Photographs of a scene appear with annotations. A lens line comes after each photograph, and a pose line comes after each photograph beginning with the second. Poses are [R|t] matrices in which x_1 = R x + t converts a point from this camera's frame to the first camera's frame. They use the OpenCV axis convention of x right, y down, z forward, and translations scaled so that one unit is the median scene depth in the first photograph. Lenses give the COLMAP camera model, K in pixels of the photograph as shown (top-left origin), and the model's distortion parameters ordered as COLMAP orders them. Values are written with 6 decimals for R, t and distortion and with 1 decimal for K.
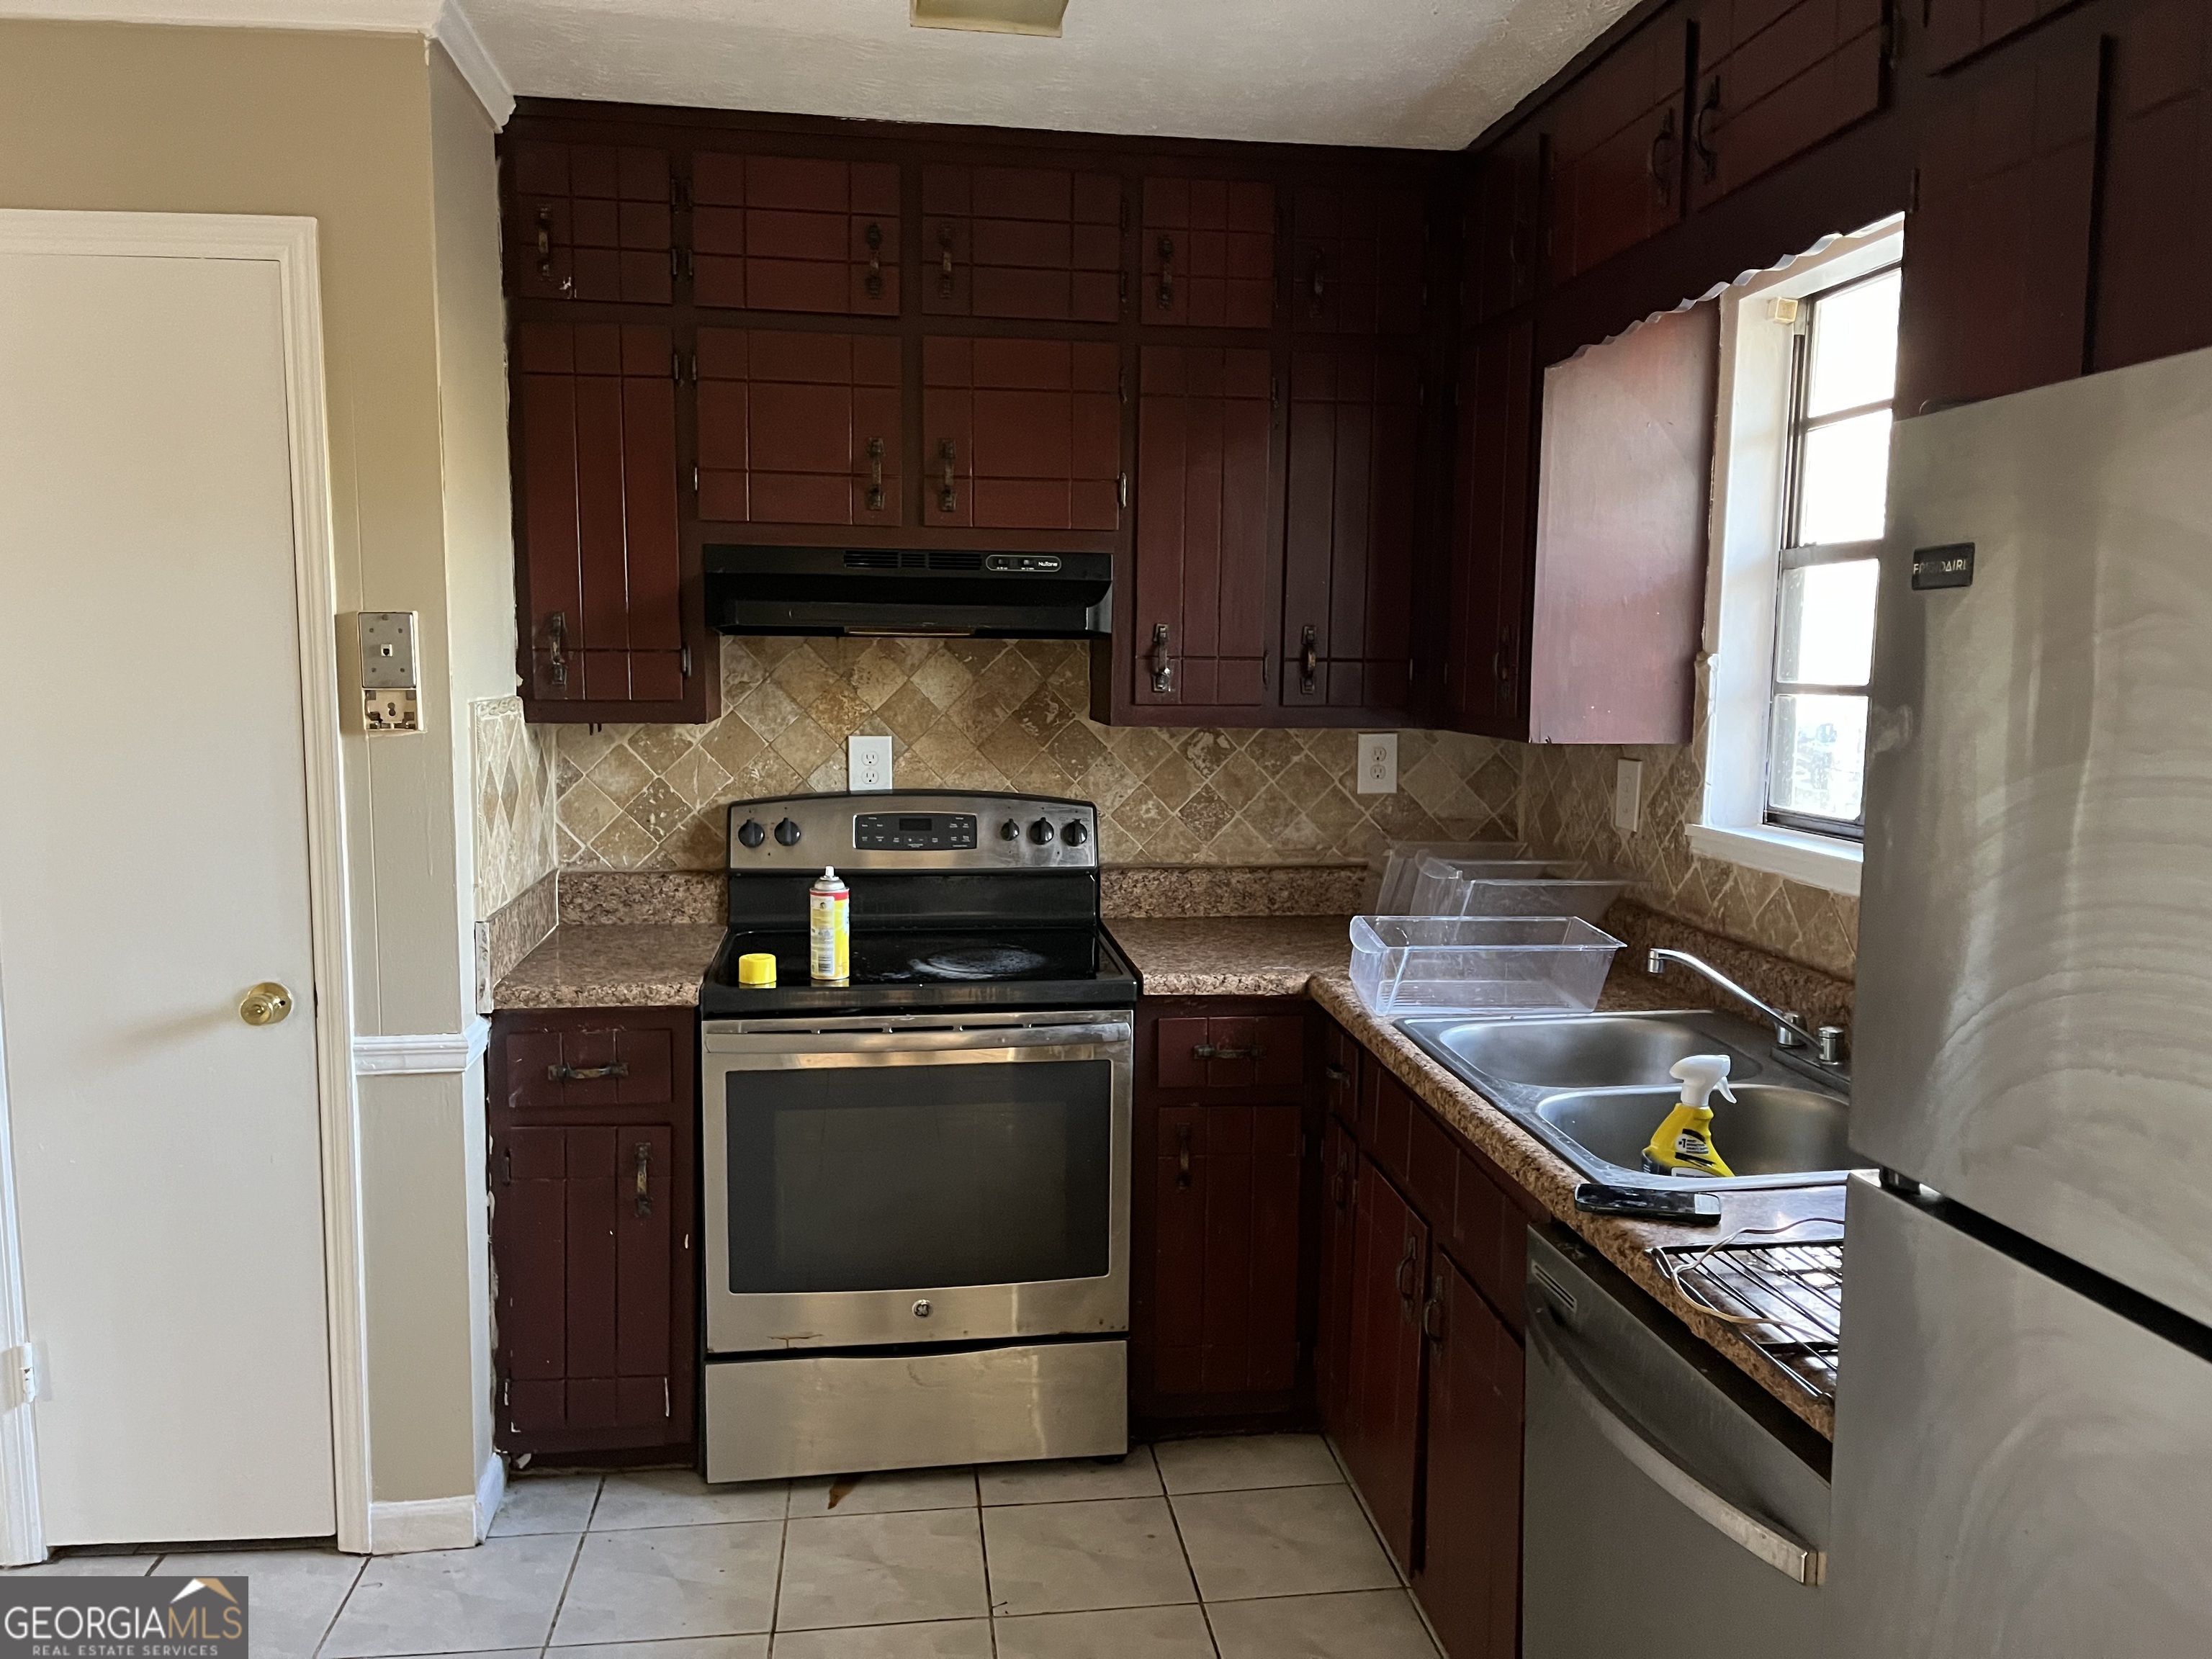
lens RADIAL K [[1660.4, 0, 1116.6], [0, 1660.4, 835.5], [0, 0, 1]] dist [0.067879, -0.094432]
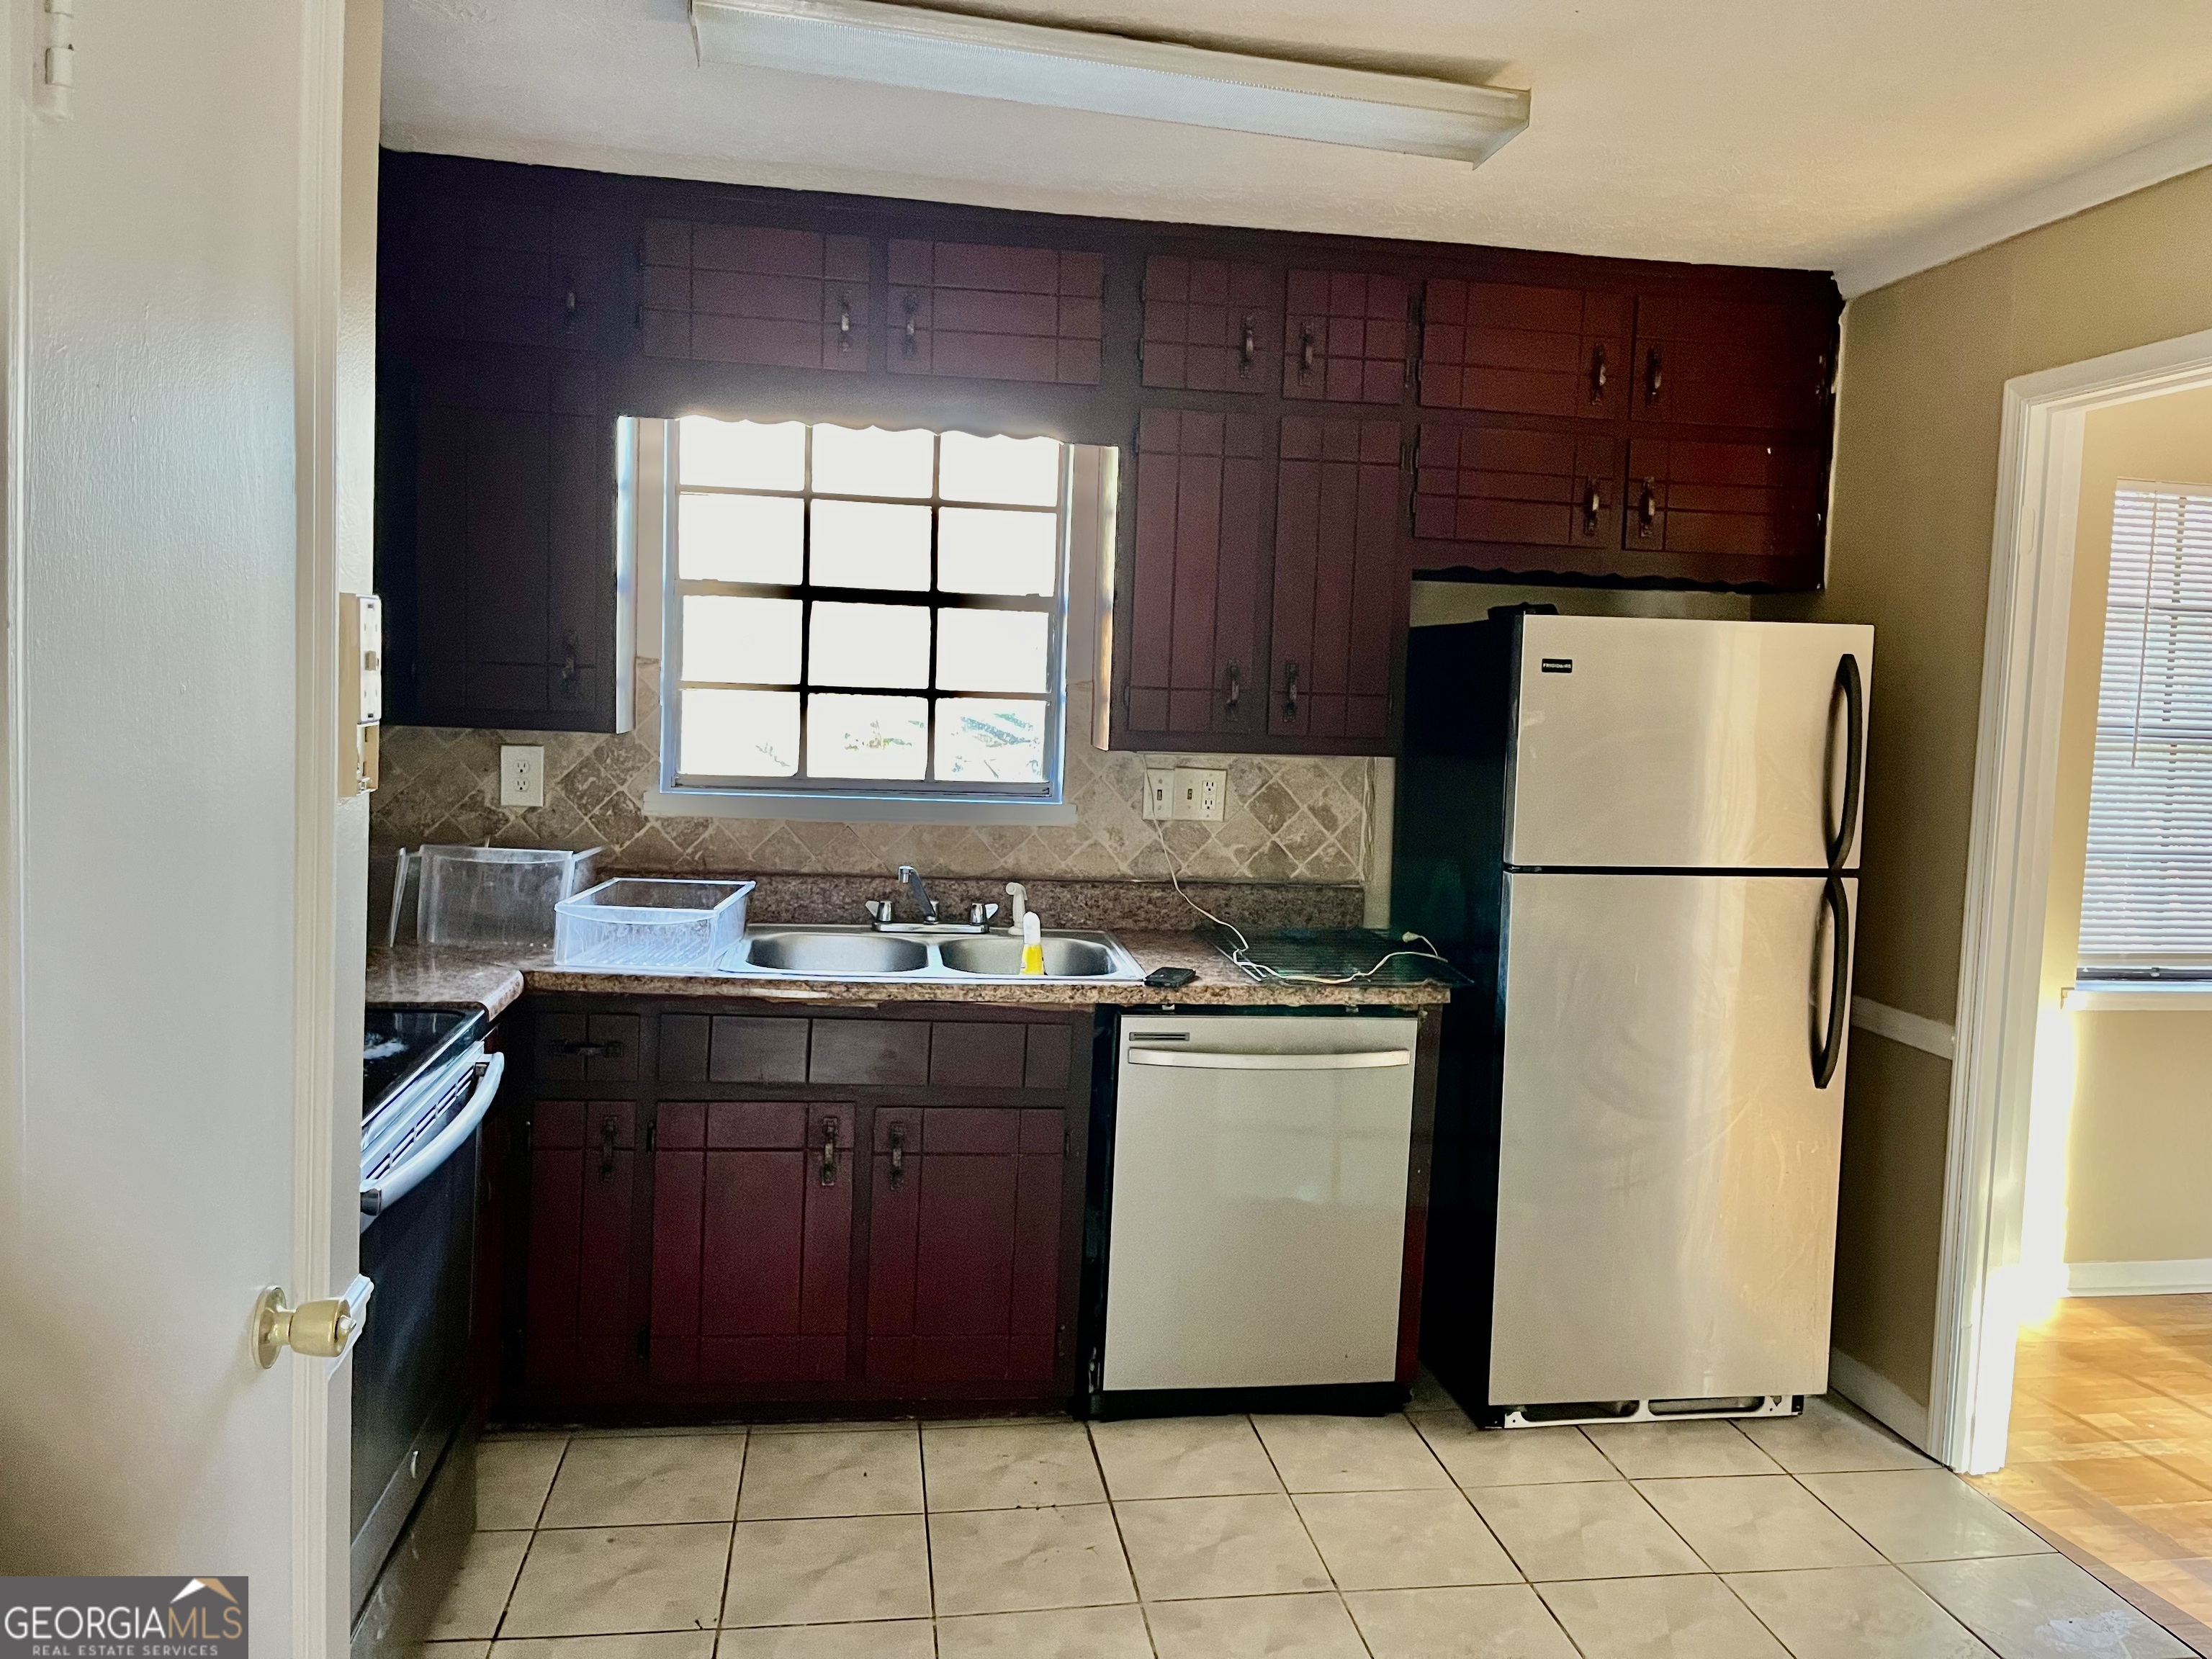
lens RADIAL K [[1660.4, 0, 1126.7], [0, 1660.4, 821.9], [0, 0, 1]] dist [0.067879, -0.094432]
pose [[-0.015586, -0.095837, 0.995275, -0.892399], [0.070785, 0.992793, 0.096707, -0.078701], [-0.997370, 0.071957, -0.008690, 0.634239]]
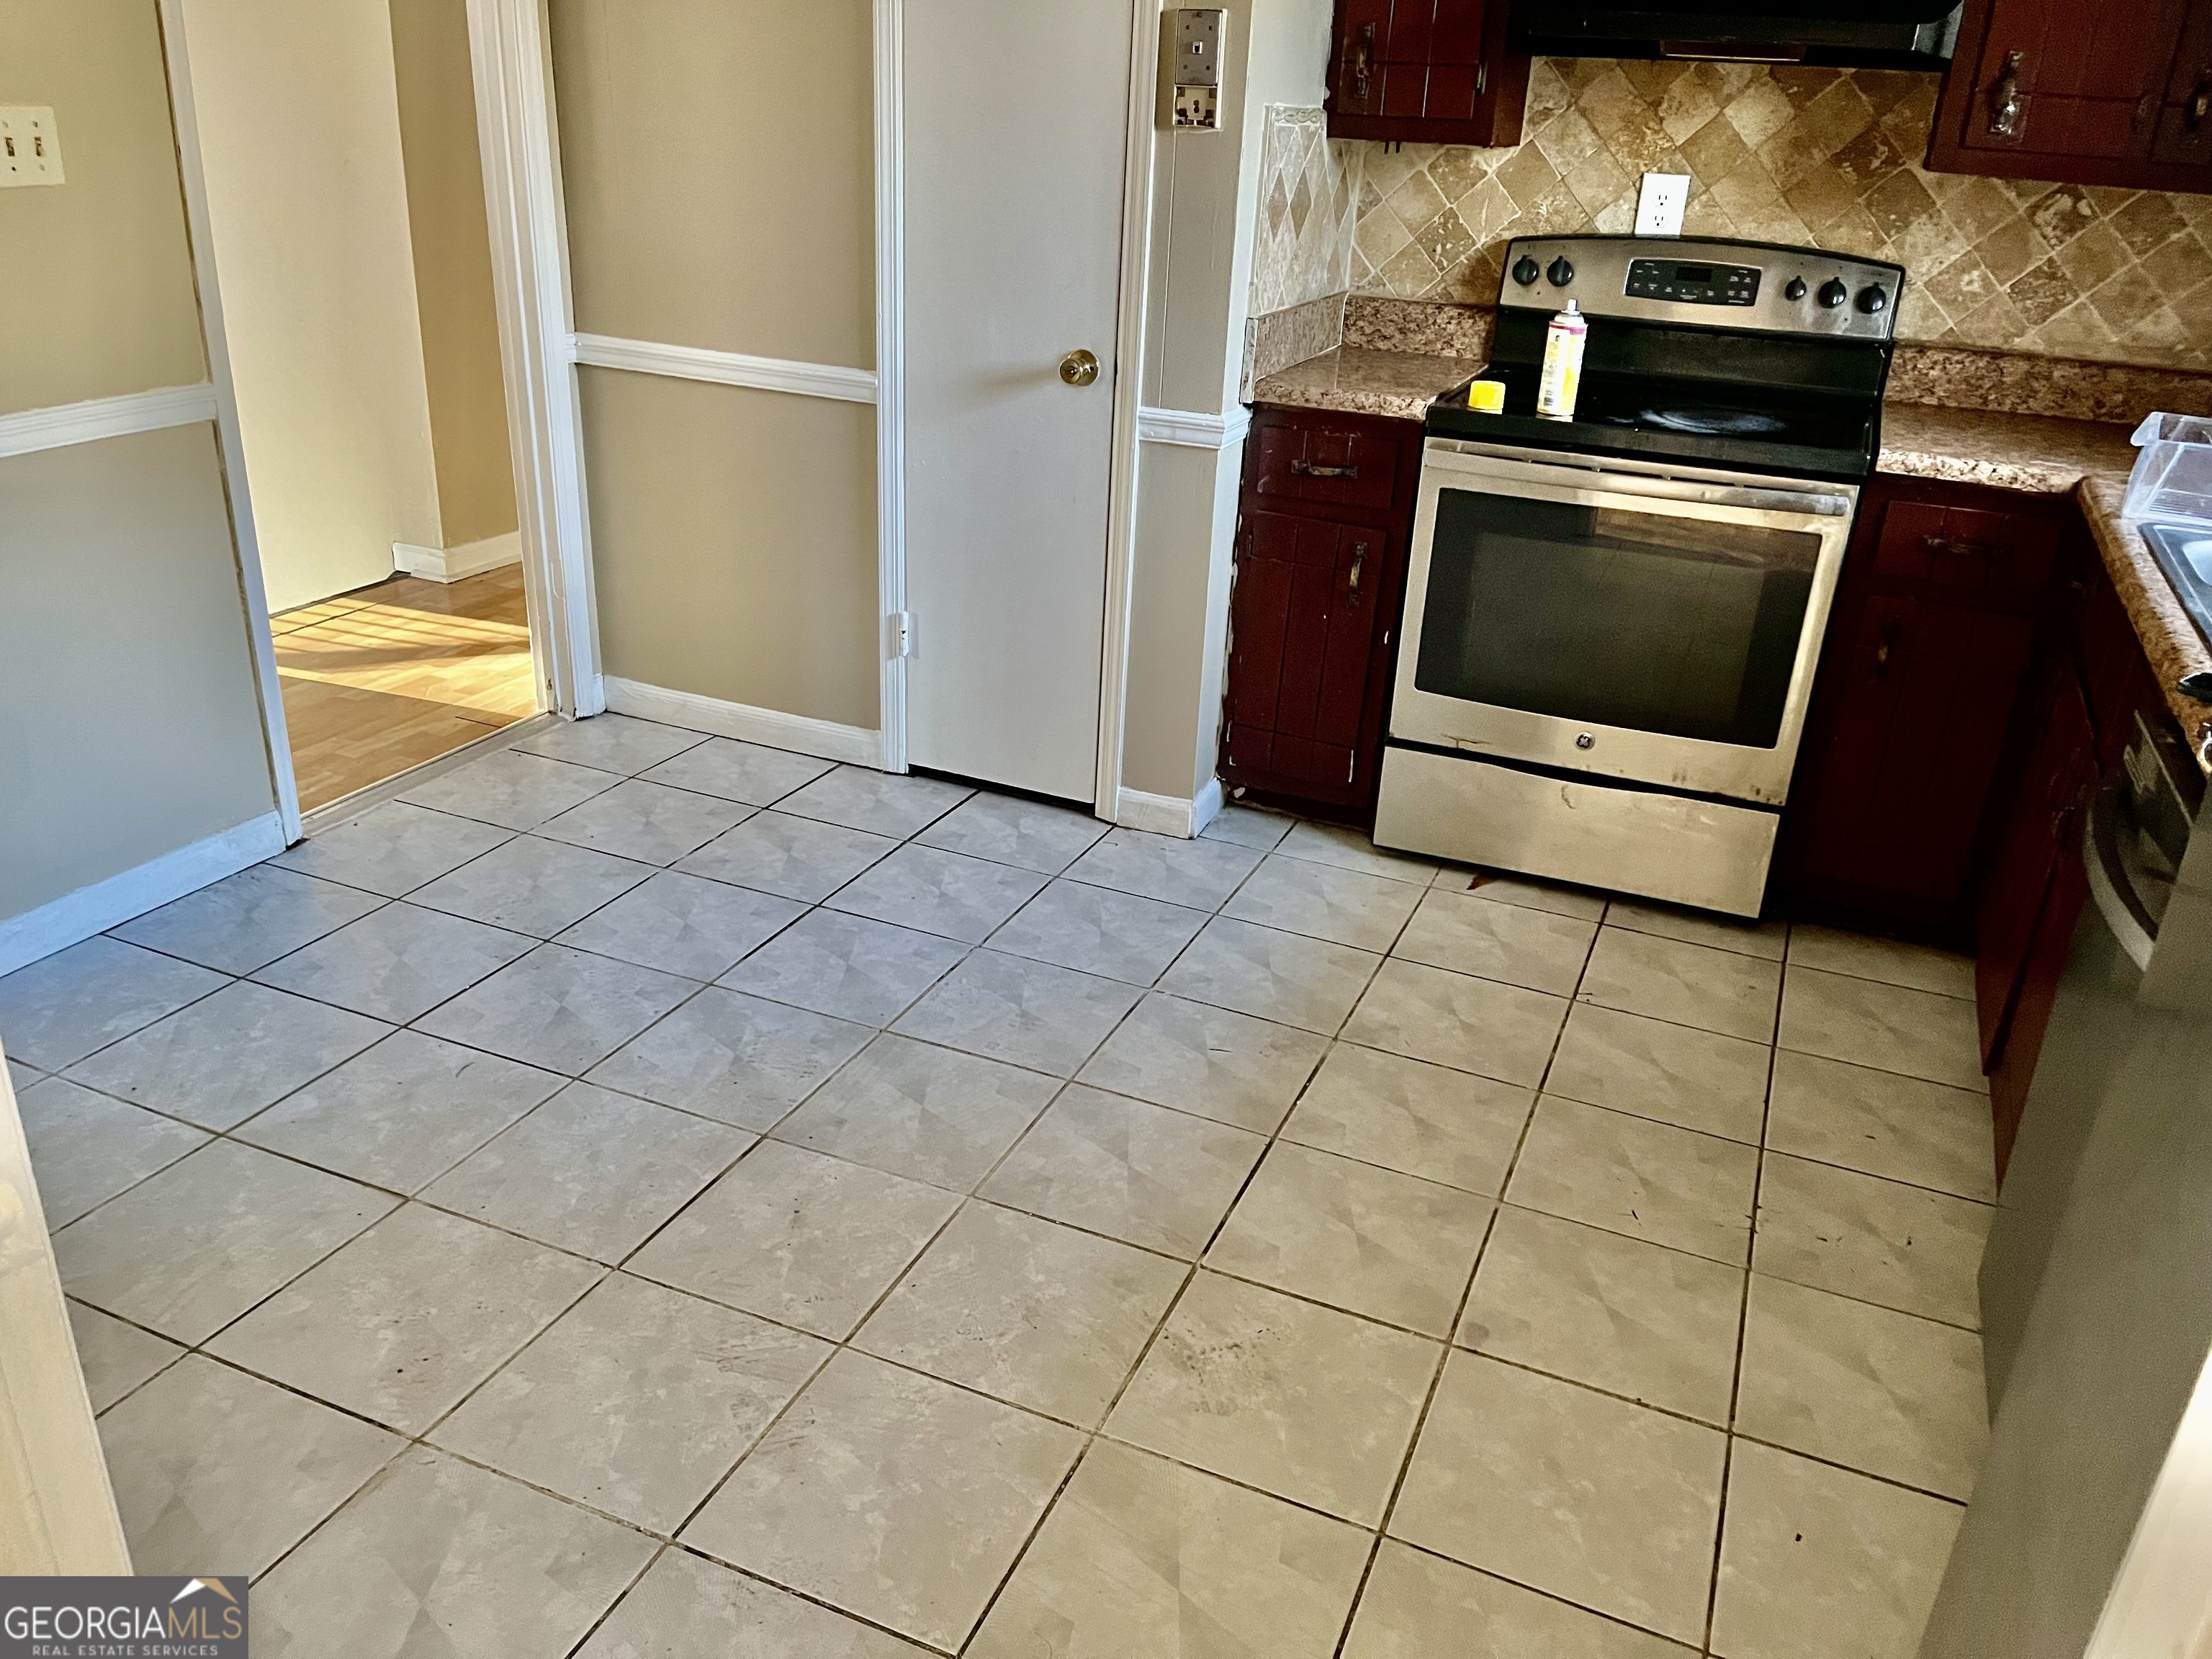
lens RADIAL K [[1660.4, 0, 1115.1], [0, 1660.4, 825.8], [0, 0, 1]] dist [0.067879, -0.094432]
pose [[0.857282, 0.235257, -0.457954, 0.127893], [-0.099462, 0.948416, 0.301022, 0.042537], [0.505148, -0.212511, 0.836459, -0.057918]]
